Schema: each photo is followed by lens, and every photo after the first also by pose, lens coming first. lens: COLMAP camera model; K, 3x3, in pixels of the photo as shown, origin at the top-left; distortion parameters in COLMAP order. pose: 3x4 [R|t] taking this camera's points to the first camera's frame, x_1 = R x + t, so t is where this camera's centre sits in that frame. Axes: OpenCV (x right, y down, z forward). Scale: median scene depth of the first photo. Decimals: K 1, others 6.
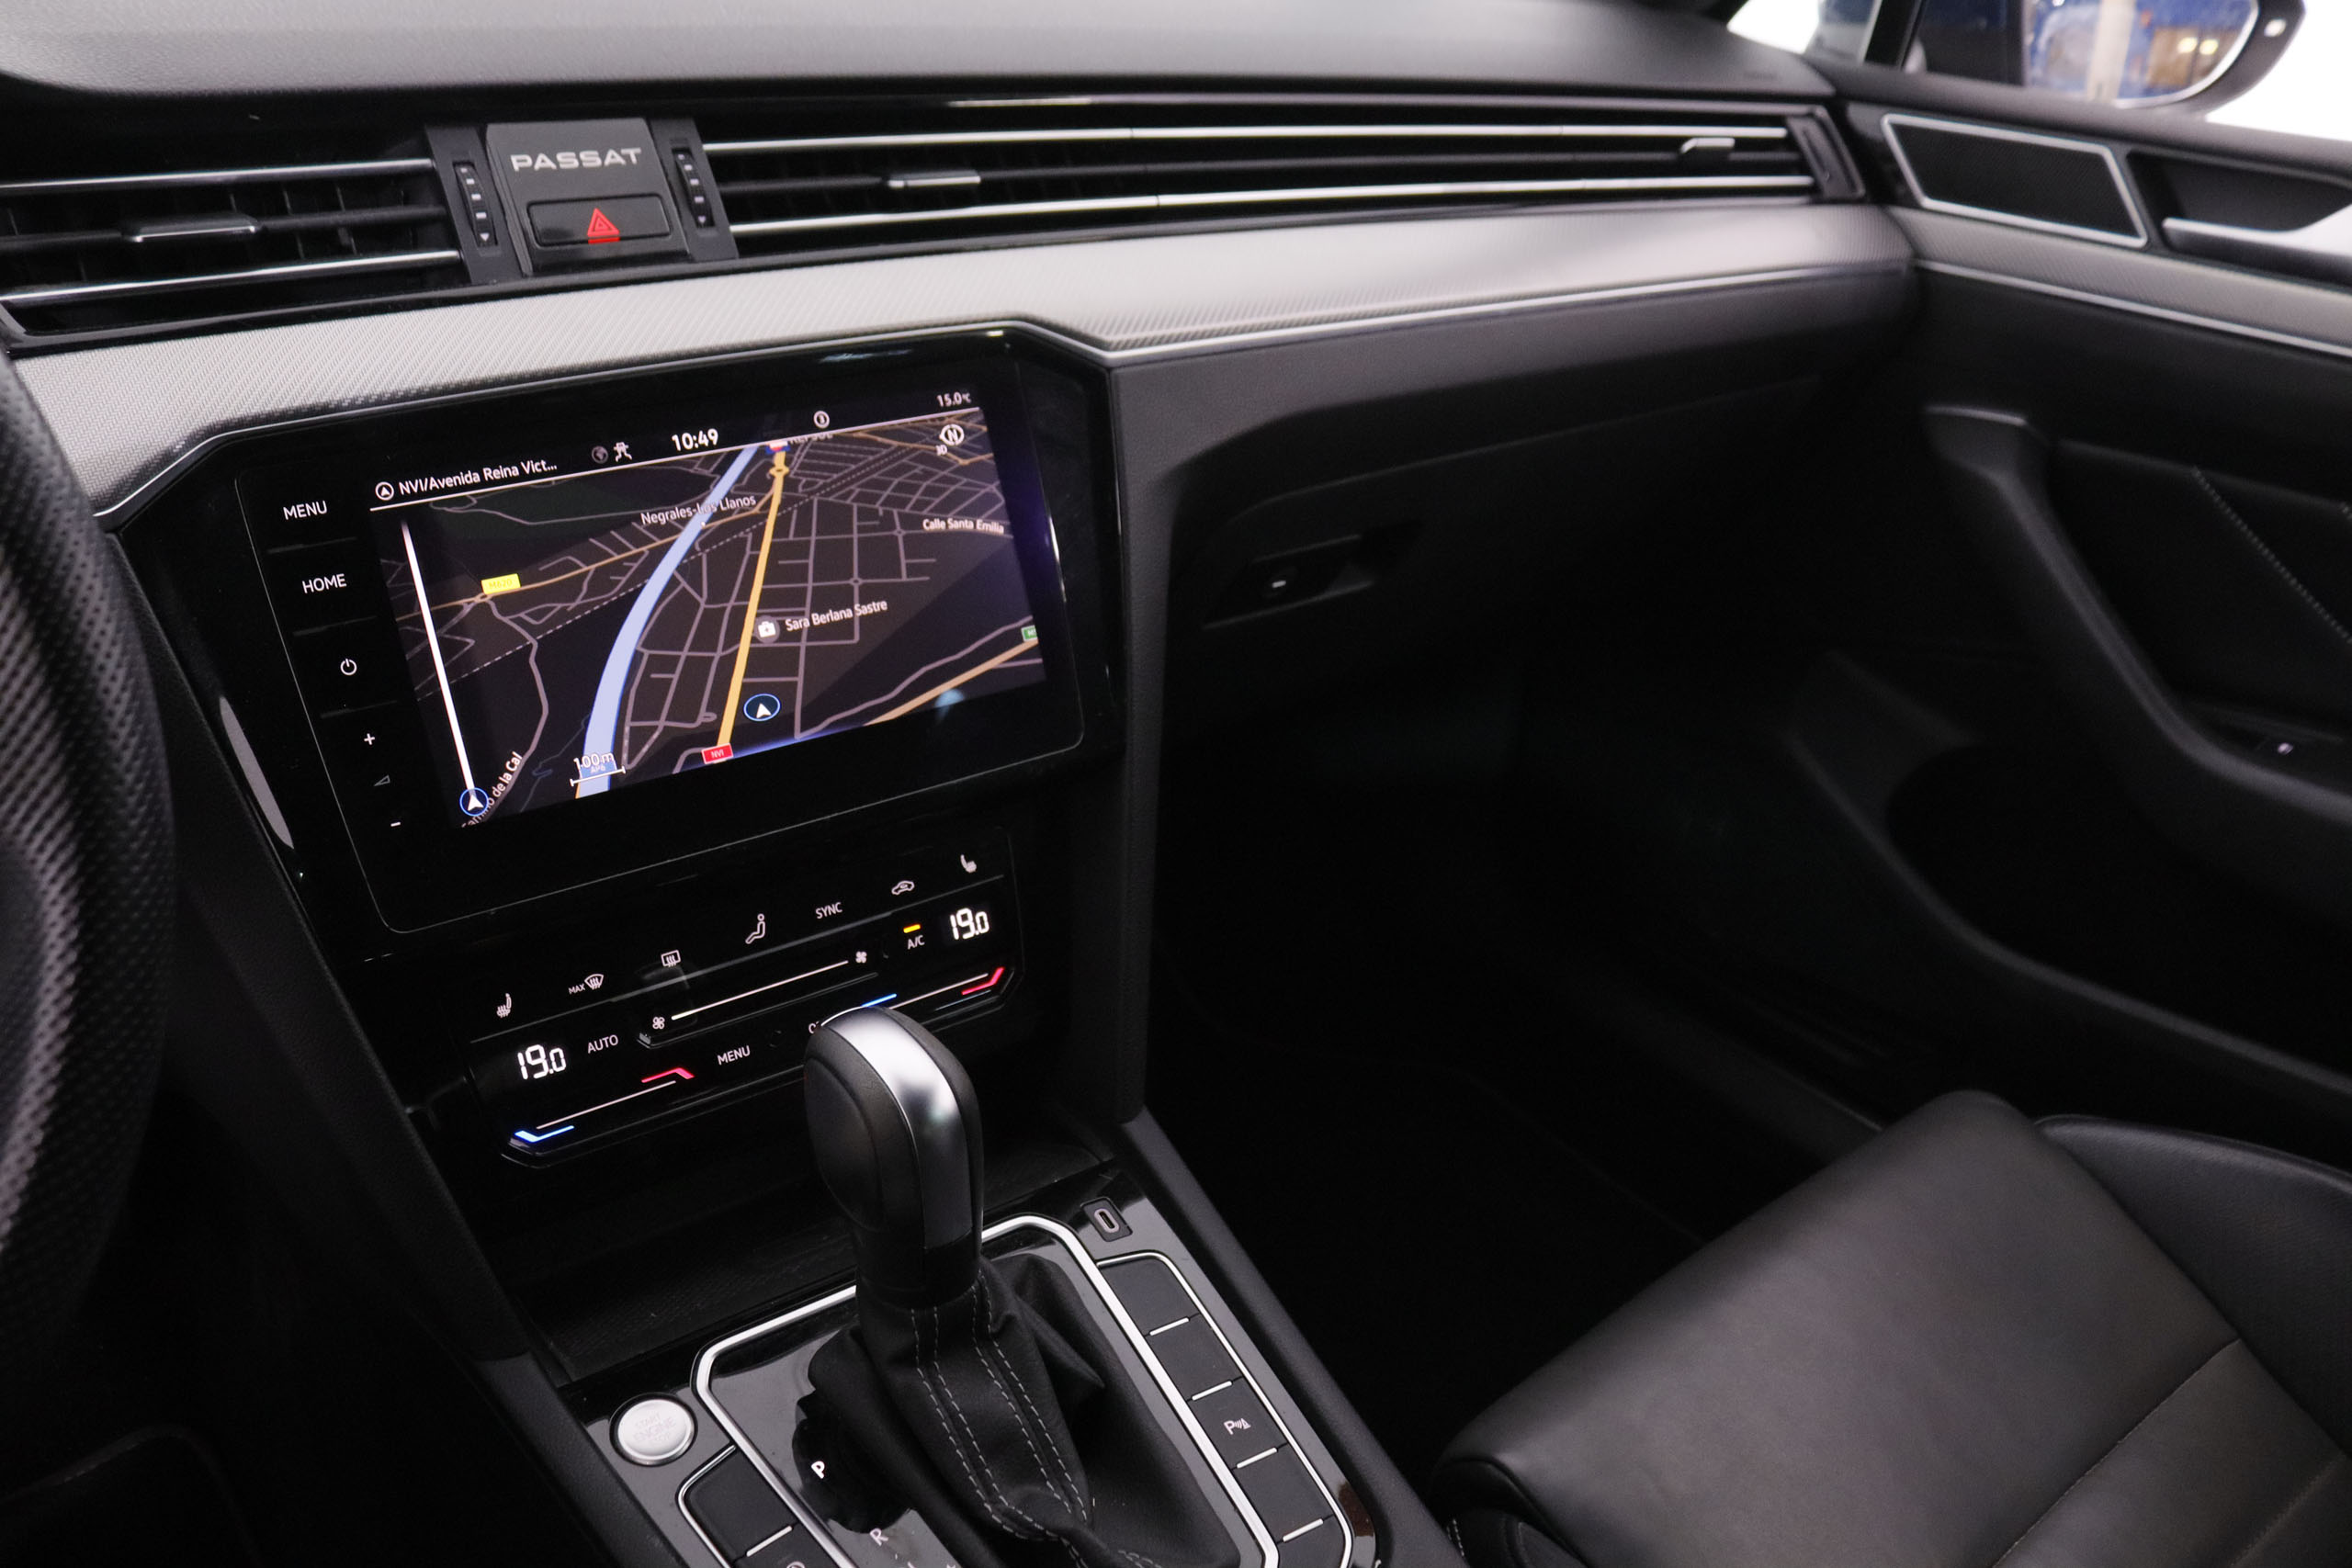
lens RADIAL K [[1890.5, 0, 1137.5], [0, 1890.5, 785.0], [0, 0, 1]] dist [-0.166407, 0.135046]
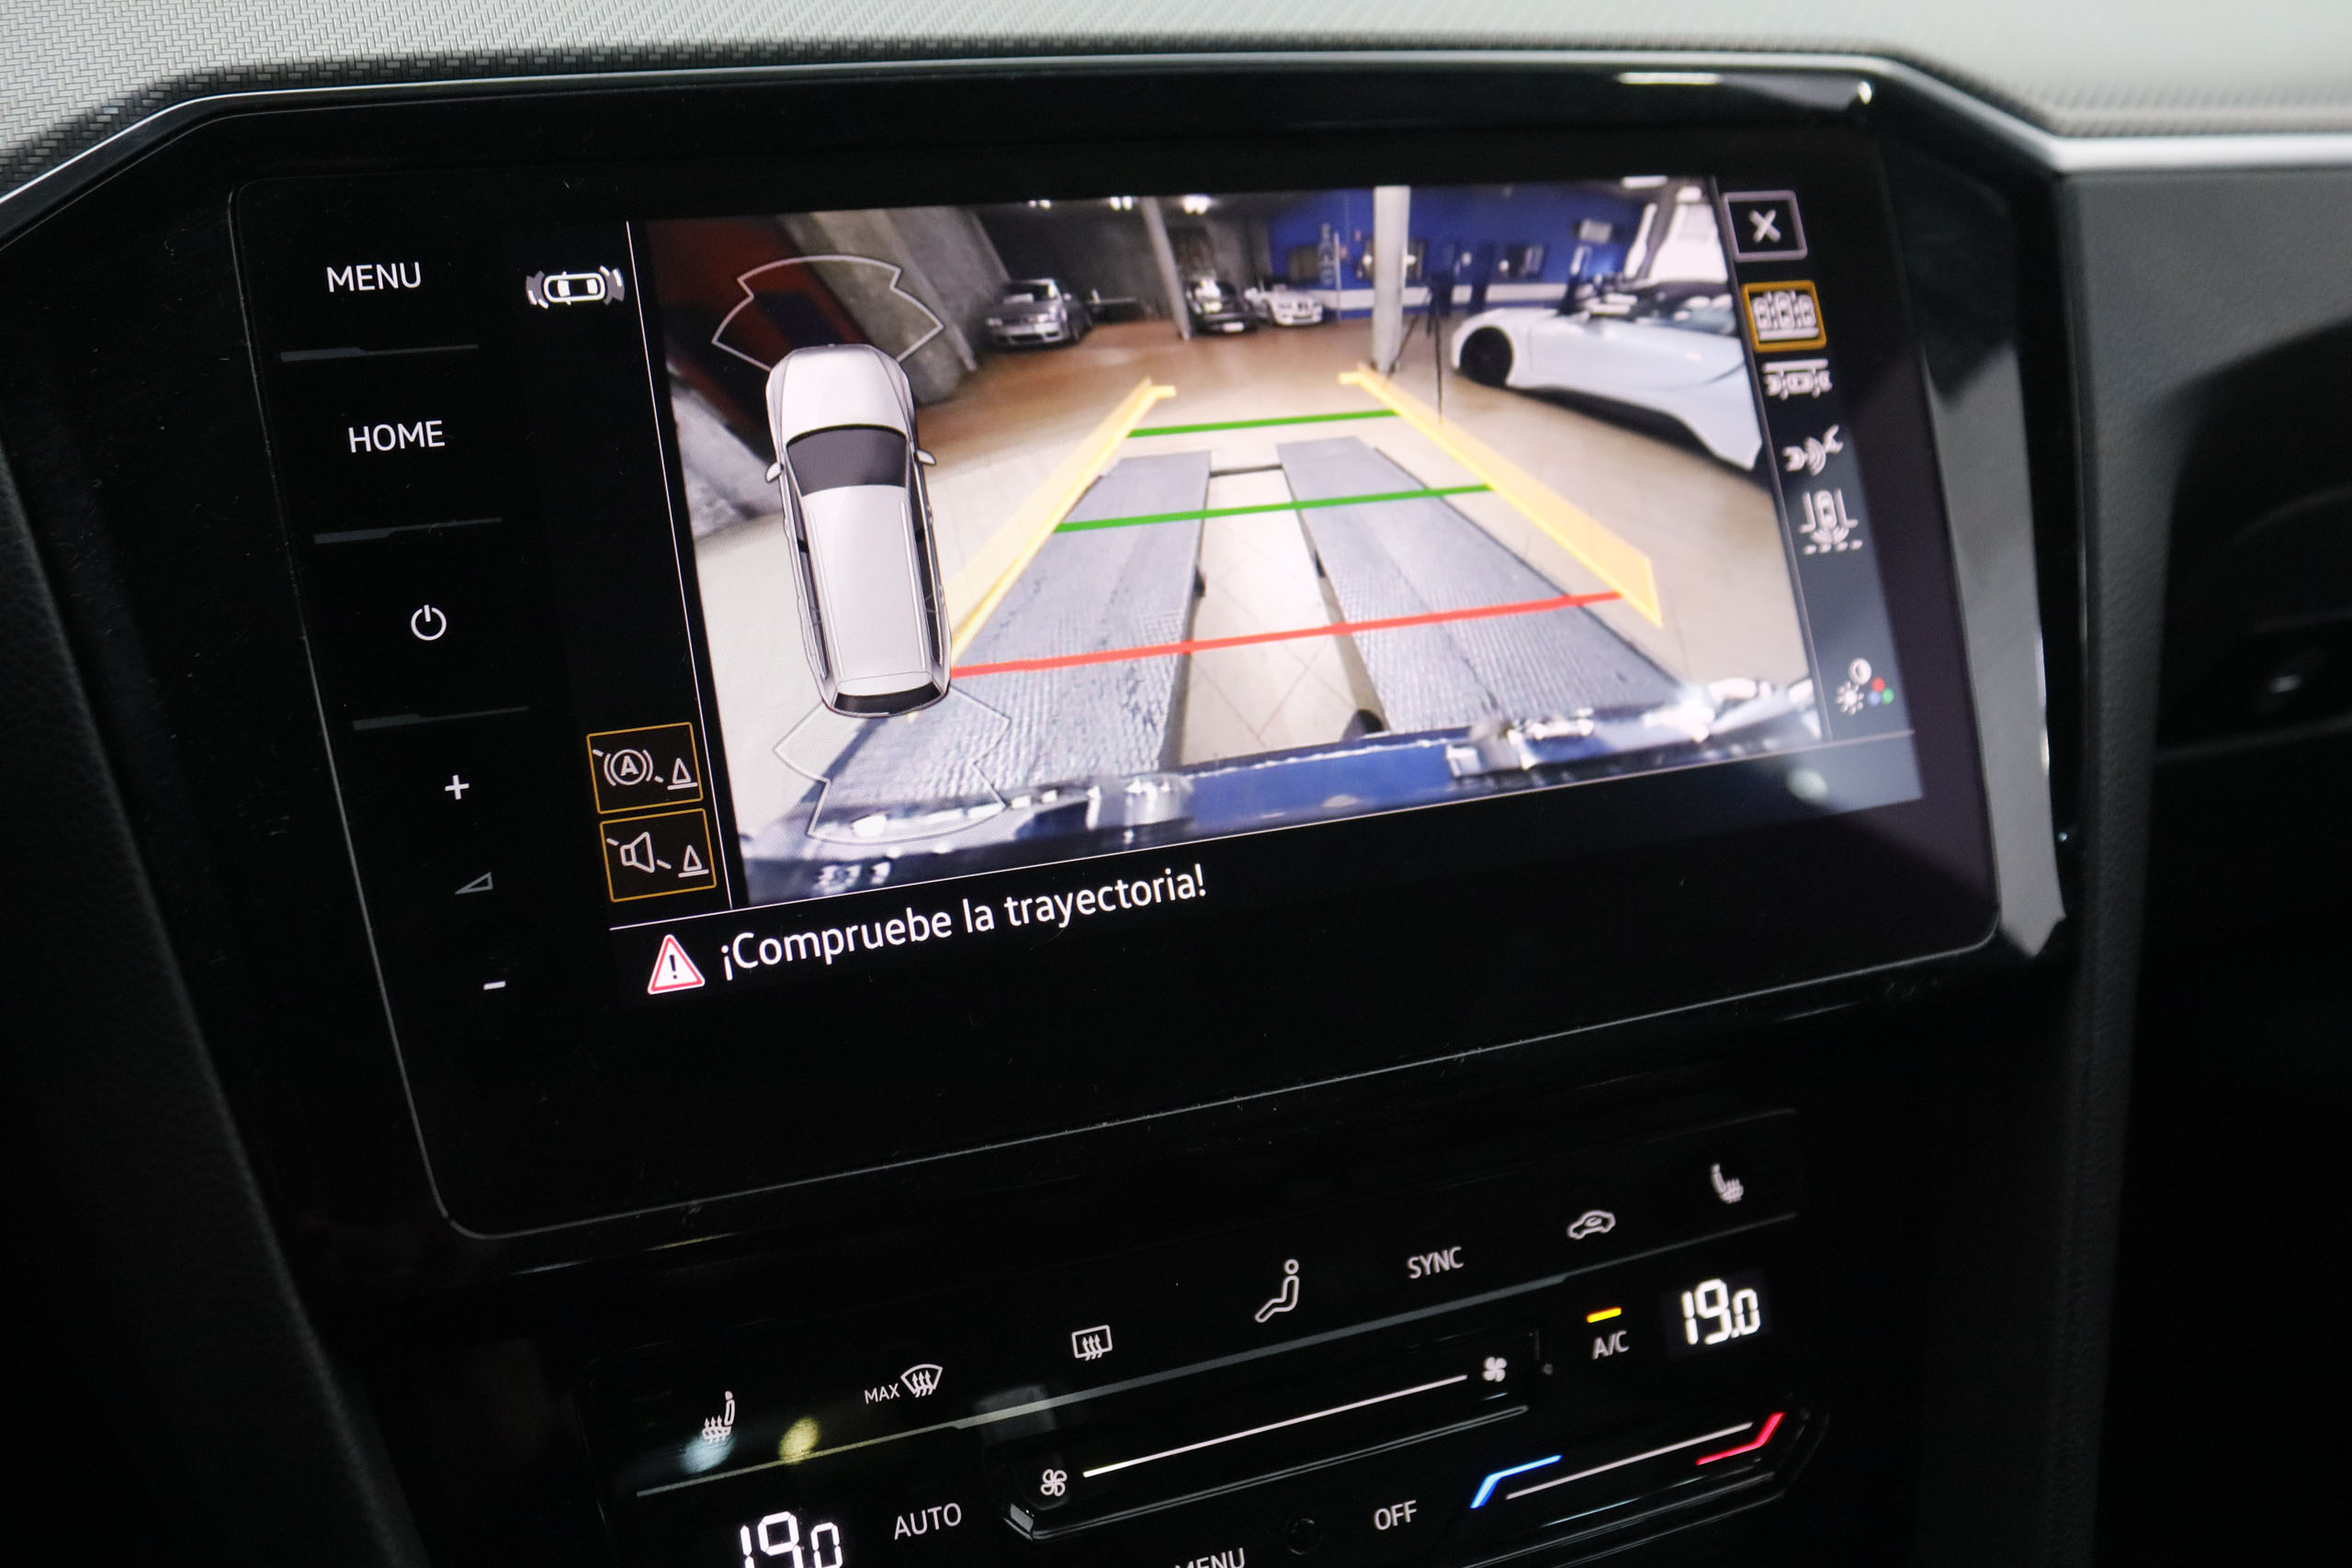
lens RADIAL K [[2433.0, 0, 1176.0], [0, 2433.0, 784.0], [0, 0, 1]] dist [-0.118892, -0.003474]
pose [[0.975329, 0.045787, -0.215957, -0.110164], [-0.072226, 0.990600, -0.116166, 0.025328], [0.208608, 0.128898, 0.969468, 0.421566]]
